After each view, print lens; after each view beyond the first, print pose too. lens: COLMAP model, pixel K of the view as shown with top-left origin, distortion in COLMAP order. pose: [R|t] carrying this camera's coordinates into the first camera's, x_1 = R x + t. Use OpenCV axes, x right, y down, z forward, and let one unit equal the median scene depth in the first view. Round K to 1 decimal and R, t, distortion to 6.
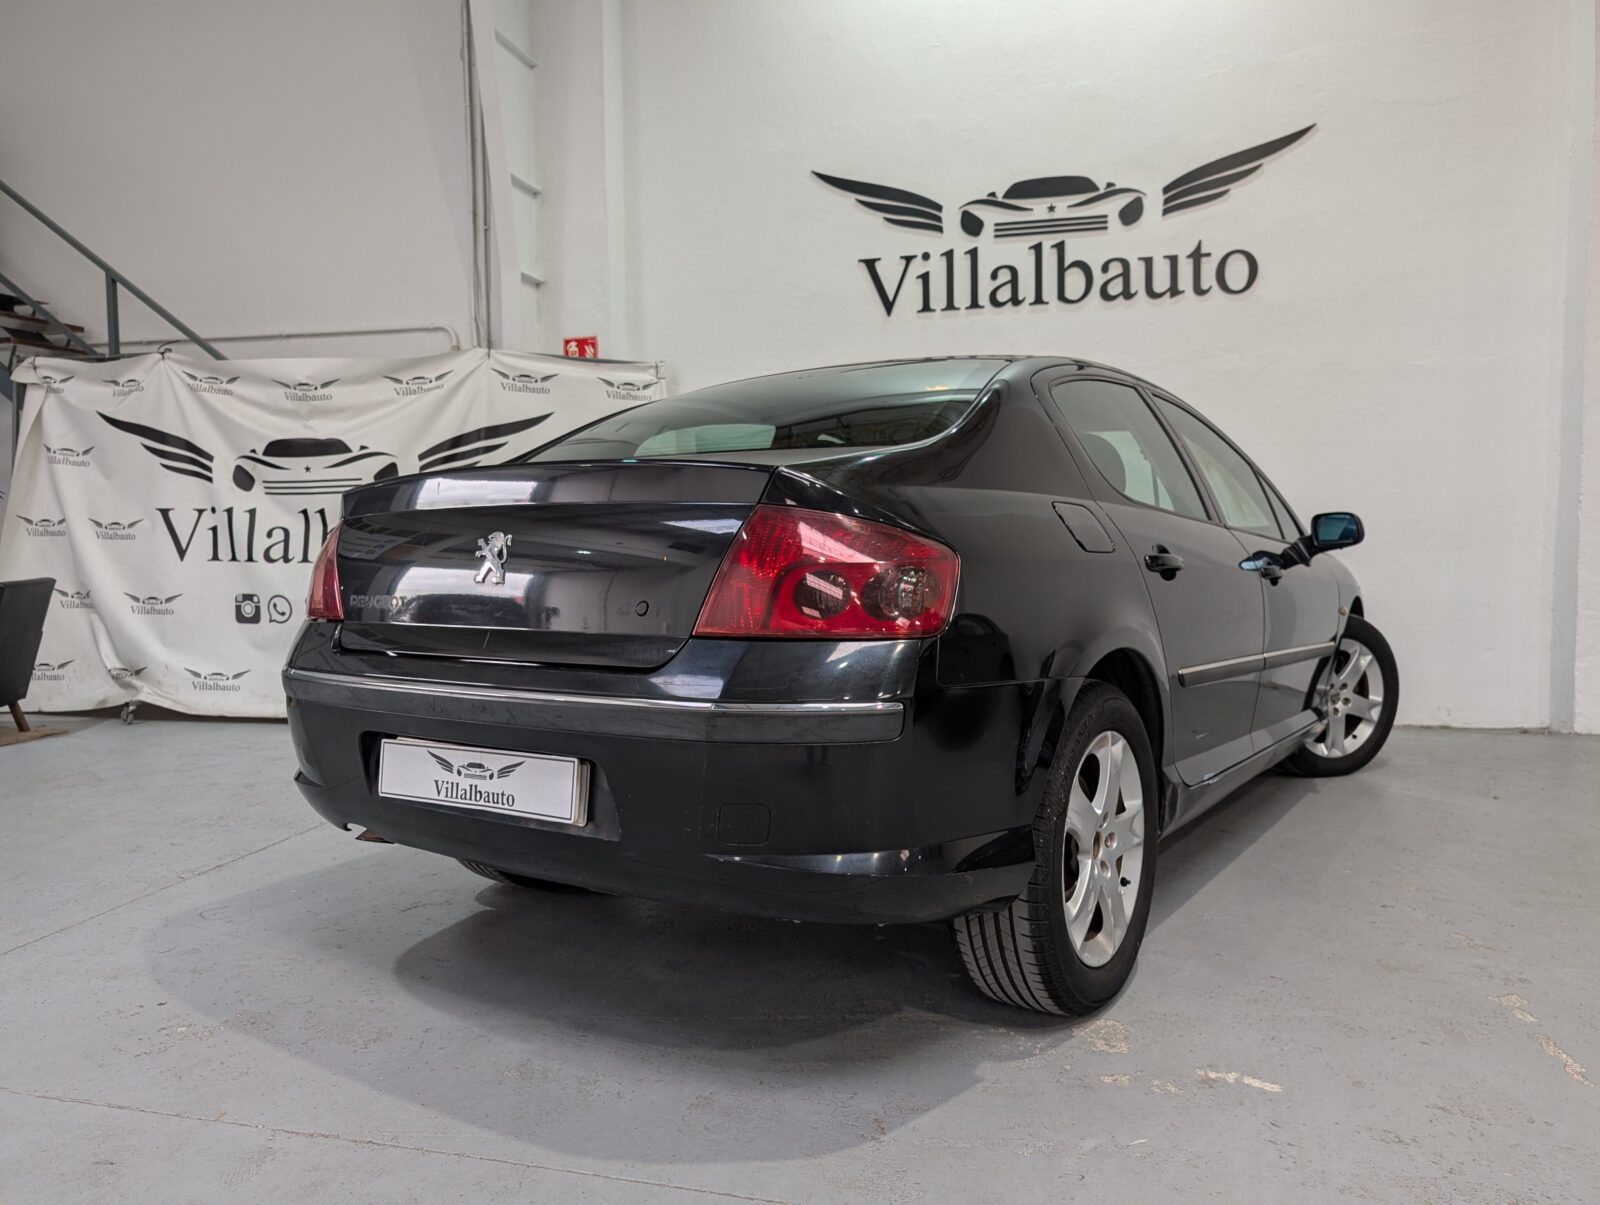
lens RADIAL K [[1148.5, 0, 792.9], [0, 1148.5, 603.2], [0, 0, 1]] dist [0.008446, -0.003184]
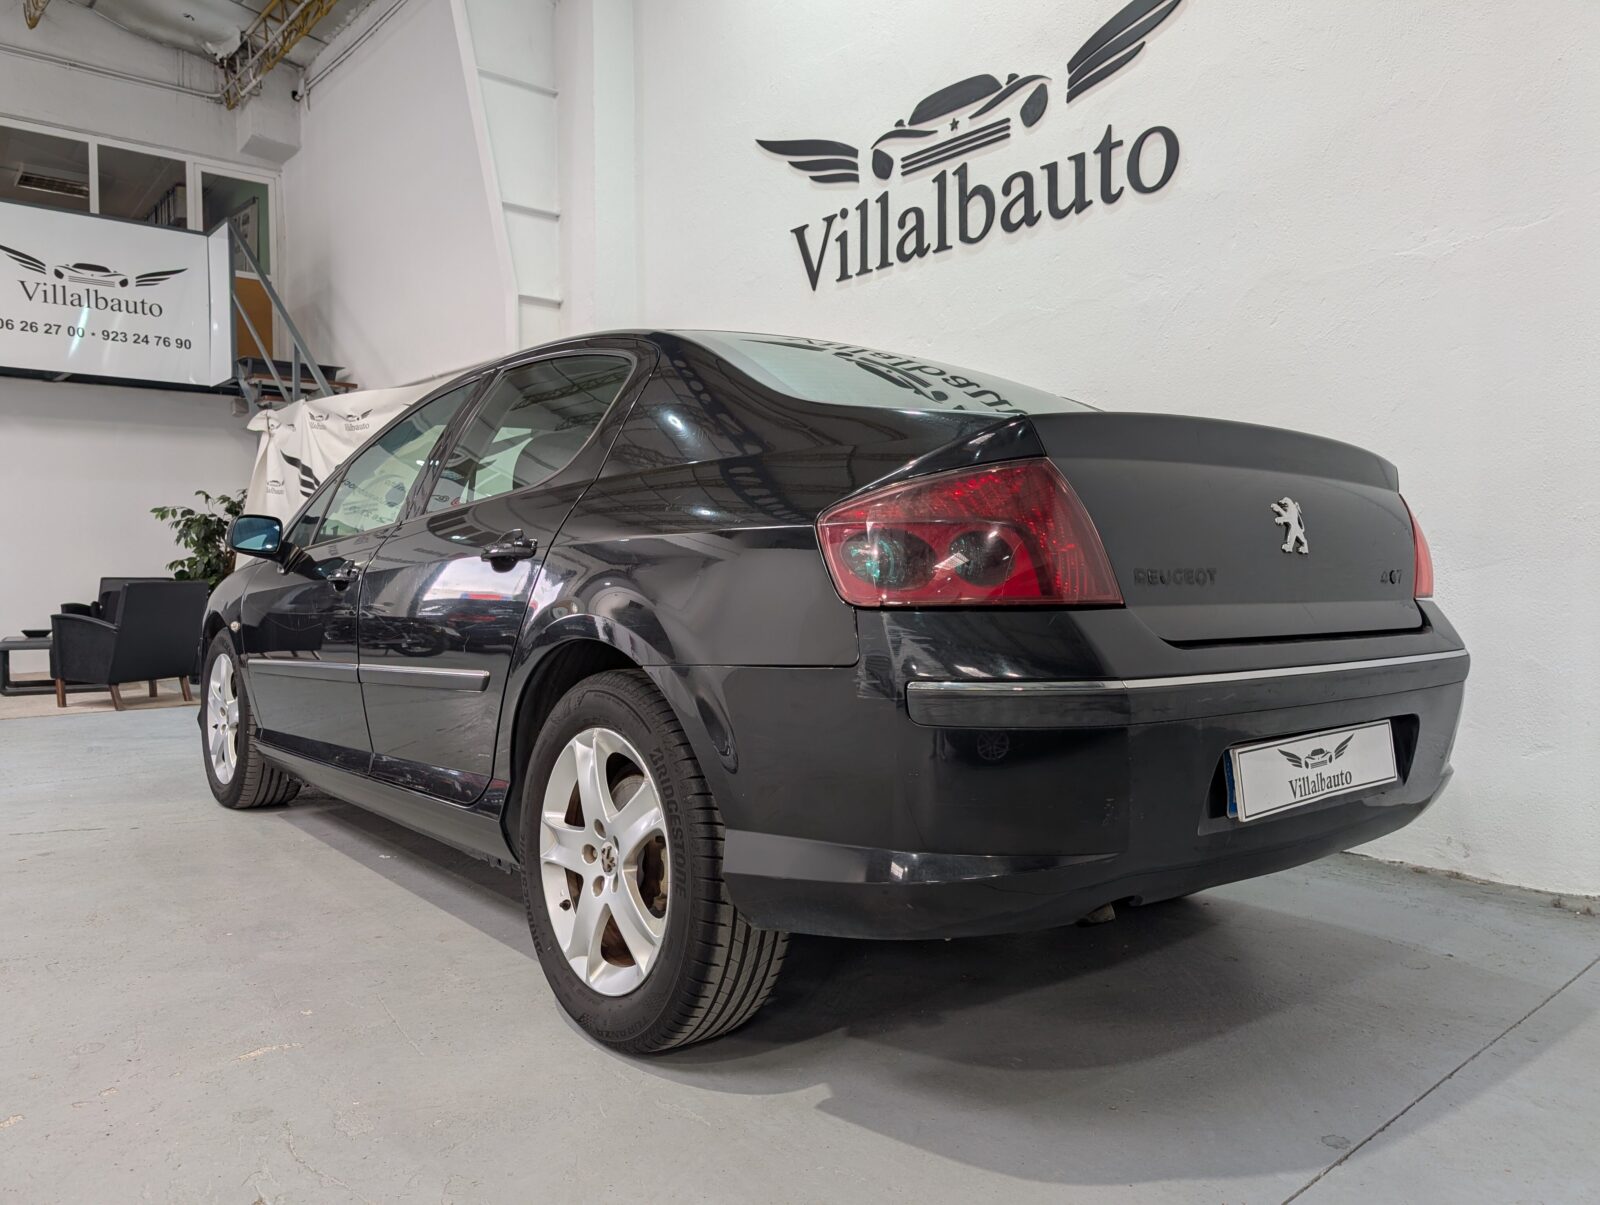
lens RADIAL K [[1148.5, 0, 792.9], [0, 1148.5, 603.2], [0, 0, 1]] dist [0.008446, -0.003184]
pose [[0.823214, 0.025383, -0.567163, 0.580501], [-0.044693, 0.998797, -0.020169, -0.001200], [0.565969, 0.041952, 0.823359, 0.313491]]
